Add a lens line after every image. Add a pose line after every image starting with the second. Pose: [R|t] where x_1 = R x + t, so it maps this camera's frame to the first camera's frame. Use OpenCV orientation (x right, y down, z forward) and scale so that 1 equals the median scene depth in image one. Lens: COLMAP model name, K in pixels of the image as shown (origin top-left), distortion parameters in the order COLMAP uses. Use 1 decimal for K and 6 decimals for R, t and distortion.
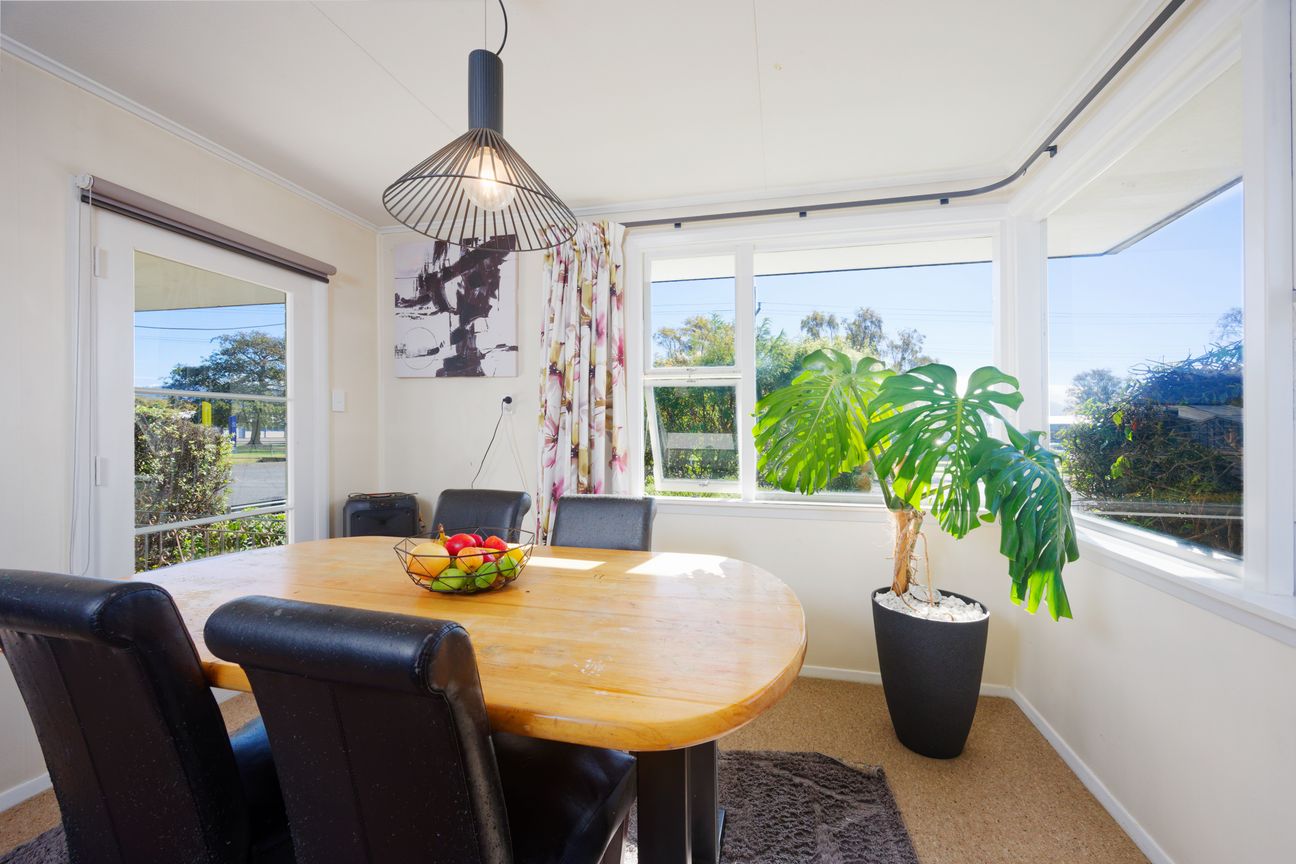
lens RADIAL K [[520.0, 0, 650.9], [0, 520.0, 443.2], [0, 0, 1]] dist [-0.001997, 0.000057]
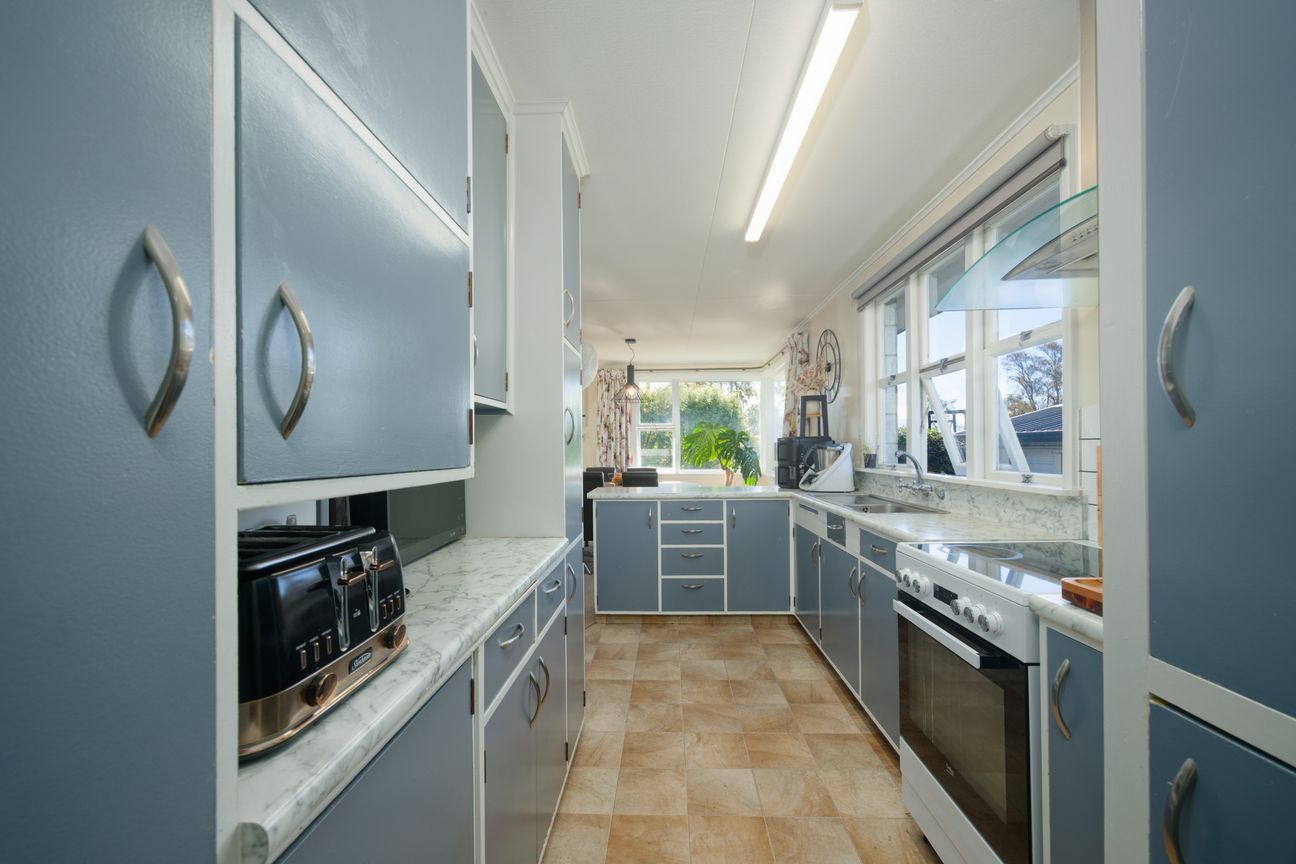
lens RADIAL K [[520.0, 0, 650.9], [0, 520.0, 443.2], [0, 0, 1]] dist [-0.001997, 0.000057]
pose [[0.977781, -0.008431, 0.209462, -0.517211], [0.016657, 0.999156, -0.037538, 0.051328], [-0.208968, 0.040193, 0.977096, -1.619195]]
